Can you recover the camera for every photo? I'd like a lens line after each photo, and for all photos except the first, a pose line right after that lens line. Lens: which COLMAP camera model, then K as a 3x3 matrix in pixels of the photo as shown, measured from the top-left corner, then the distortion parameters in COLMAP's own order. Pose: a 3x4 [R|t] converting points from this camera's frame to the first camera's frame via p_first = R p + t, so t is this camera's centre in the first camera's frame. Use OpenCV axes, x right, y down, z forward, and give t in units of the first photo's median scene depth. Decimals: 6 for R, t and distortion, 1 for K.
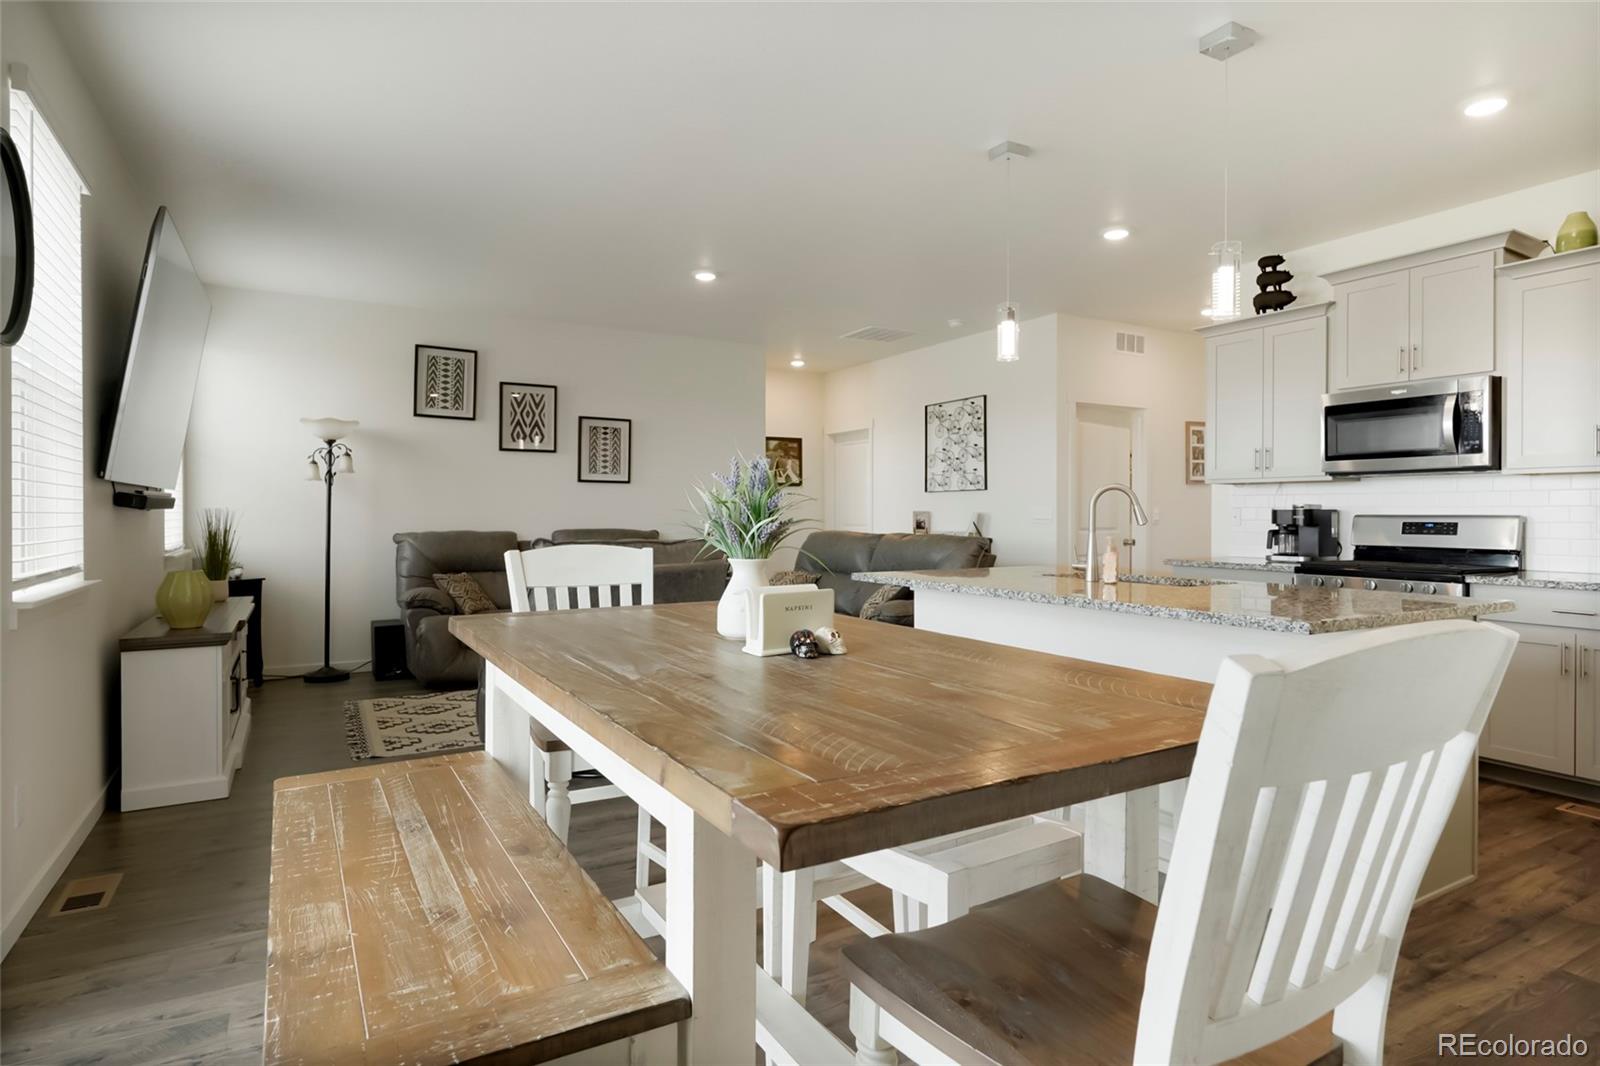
lens RADIAL K [[881.3, 0, 797.2], [0, 881.3, 516.9], [0, 0, 1]] dist [-0.002361, -0.000375]
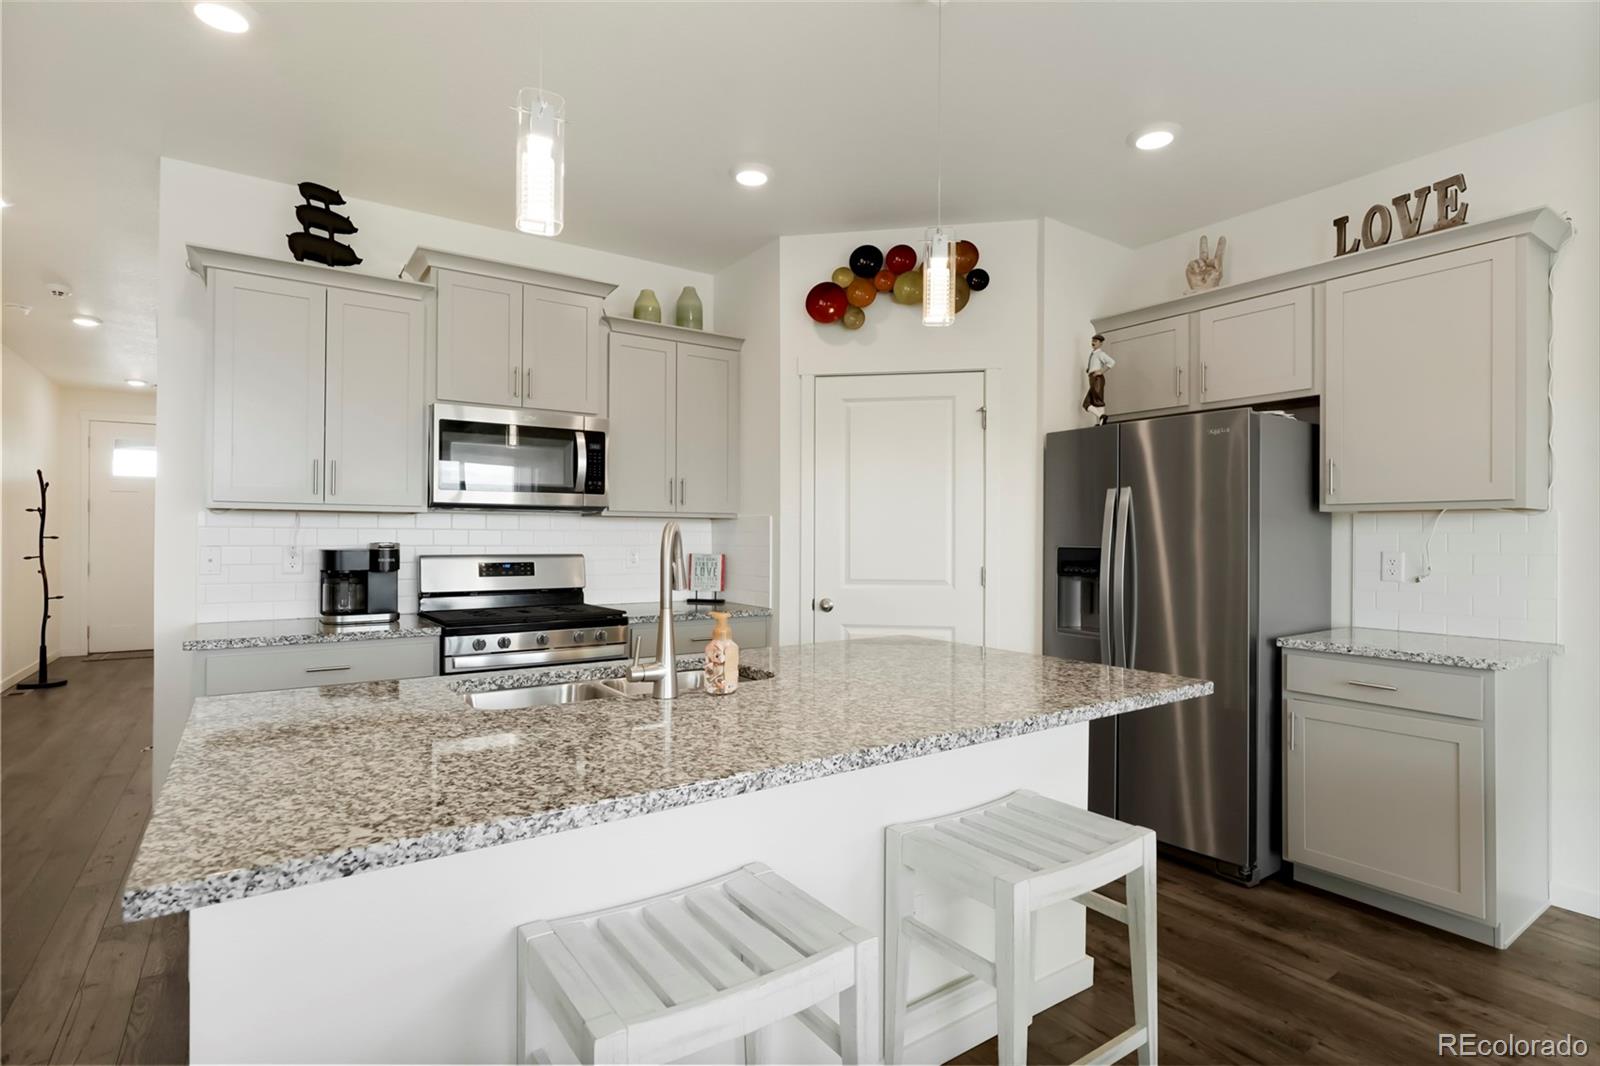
lens RADIAL K [[785.7, 0, 810.8], [0, 785.7, 530.1], [0, 0, 1]] dist [-0.002243, -0.000002]
pose [[-0.100633, 0.006727, 0.994901, -0.087725], [-0.001189, 0.999976, -0.006881, -0.015001], [-0.994923, -0.001875, -0.100622, 0.505647]]
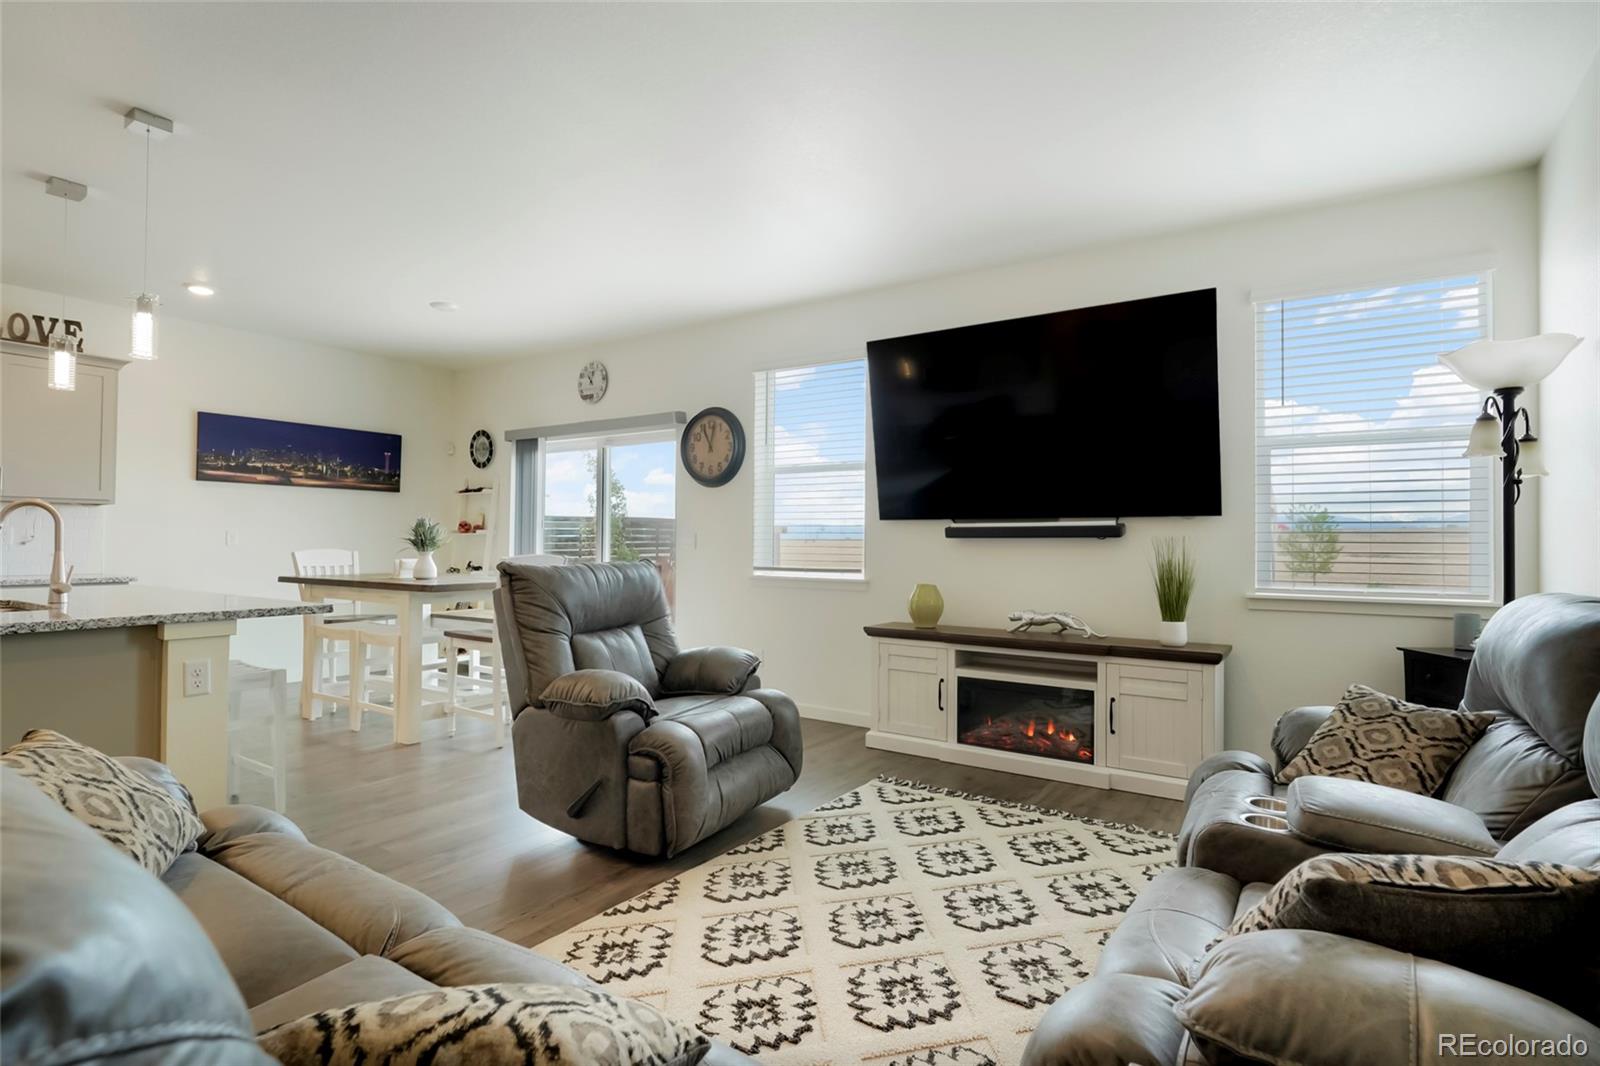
lens RADIAL K [[799.5, 0, 797.1], [0, 799.5, 536.7], [0, 0, 1]] dist [0.001563, 0.000411]
pose [[-0.896071, -0.011591, -0.443759, 0.003168], [-0.010702, 0.999933, -0.004508, -0.001165], [0.443781, 0.000710, -0.896135, 1.113895]]
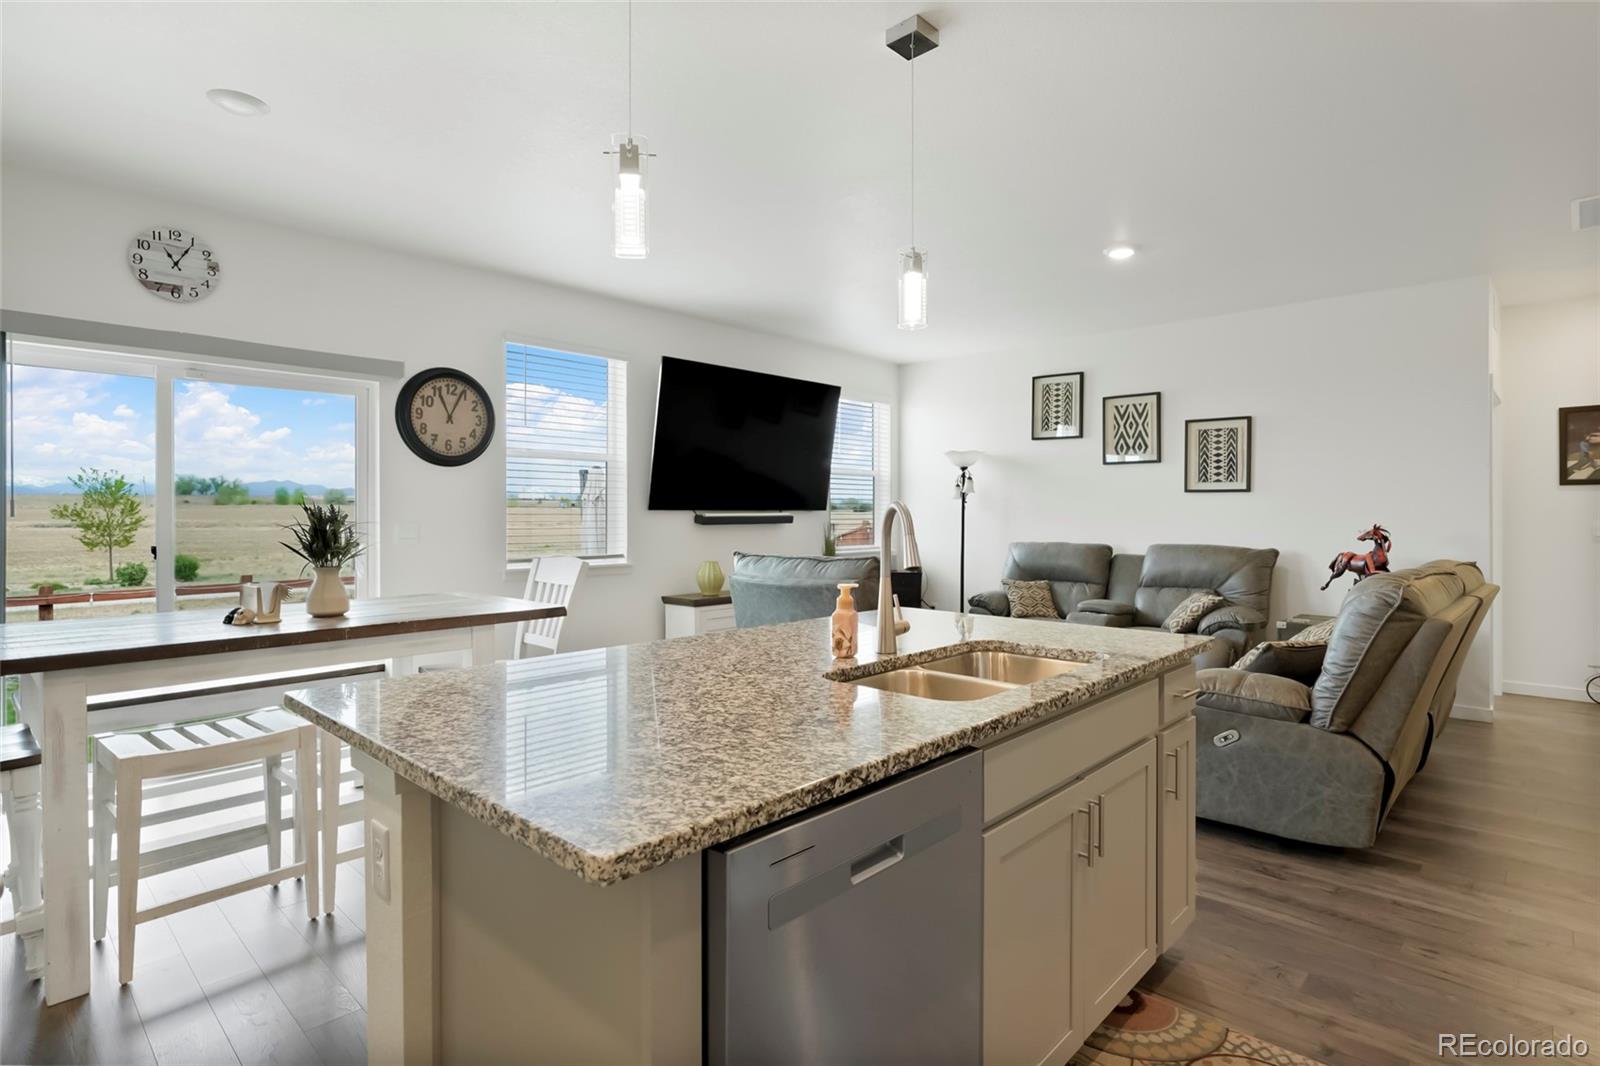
lens RADIAL K [[795.0, 0, 804.7], [0, 795.0, 522.4], [0, 0, 1]] dist [-0.003642, -0.000643]
pose [[0.298974, 0.010374, -0.954205, 0.453316], [-0.003480, 0.999946, 0.009782, -0.016165], [0.954255, 0.000396, 0.298994, 0.401981]]
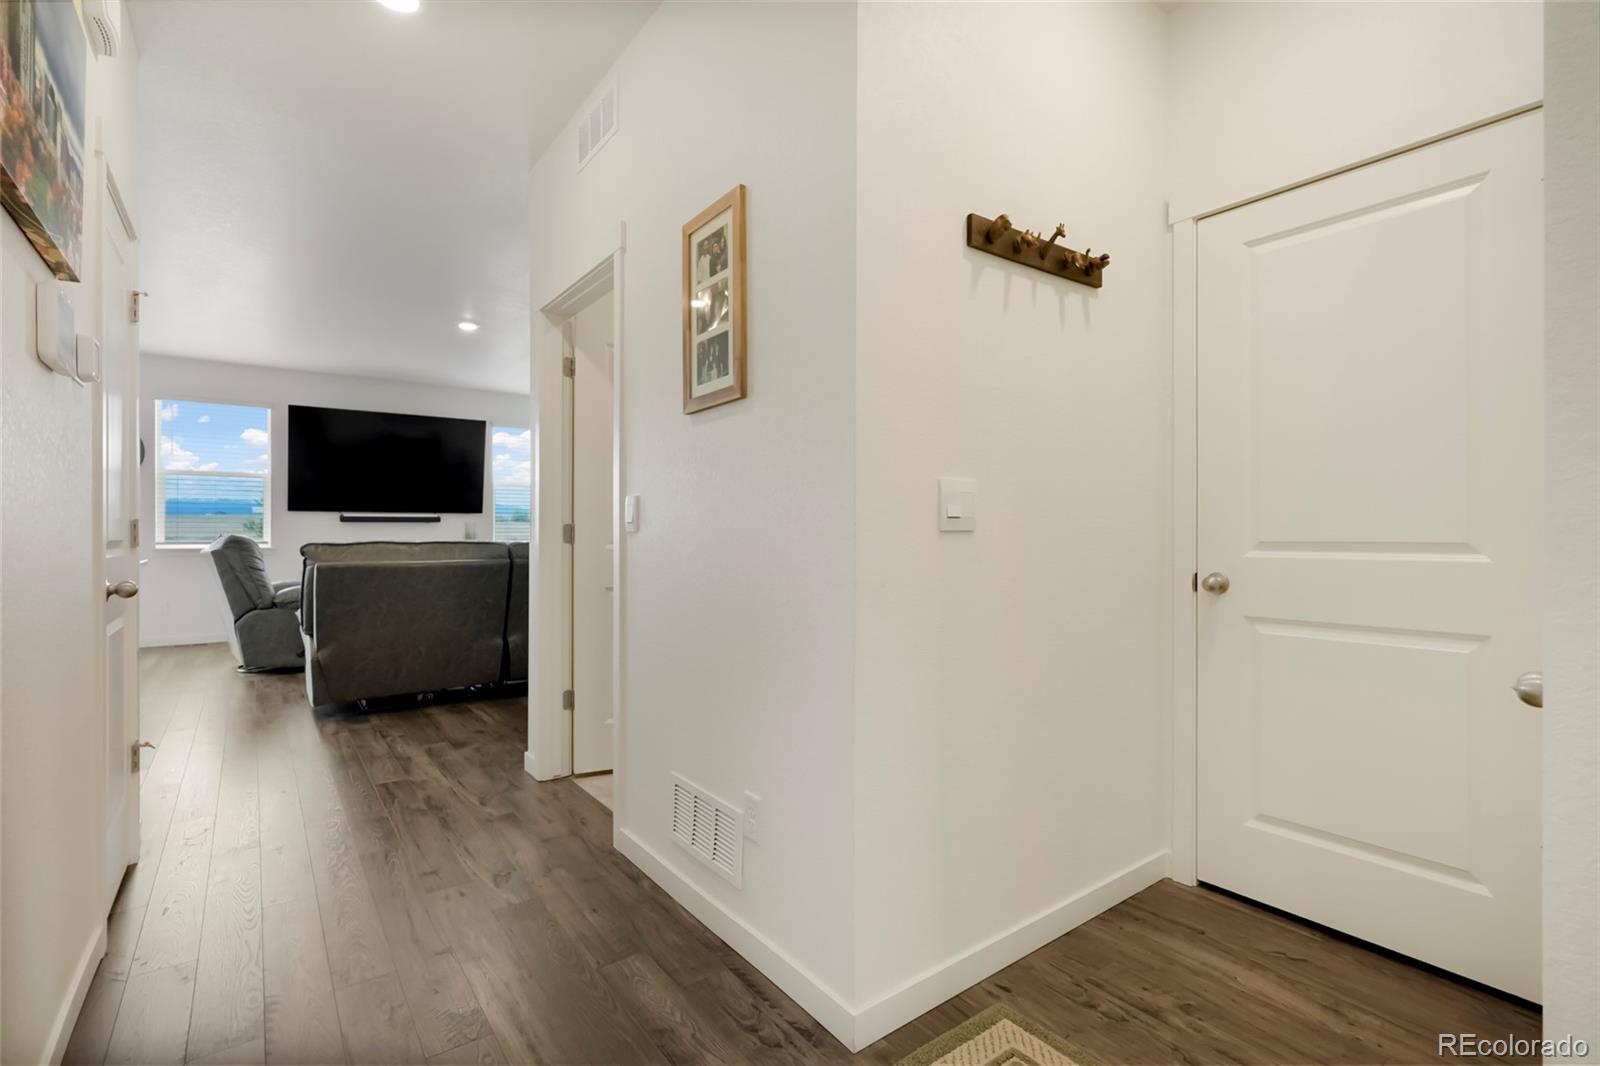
lens RADIAL K [[735.0, 0, 800.0], [0, 735.0, 533.0], [0, 0, 1]] dist [-0.002483, -0.000352]
pose [[0.129400, 0.001400, -0.991591, 0.805861], [-0.003533, 0.999993, 0.000951, 0.008946], [0.991586, 0.003381, 0.129404, 1.114863]]
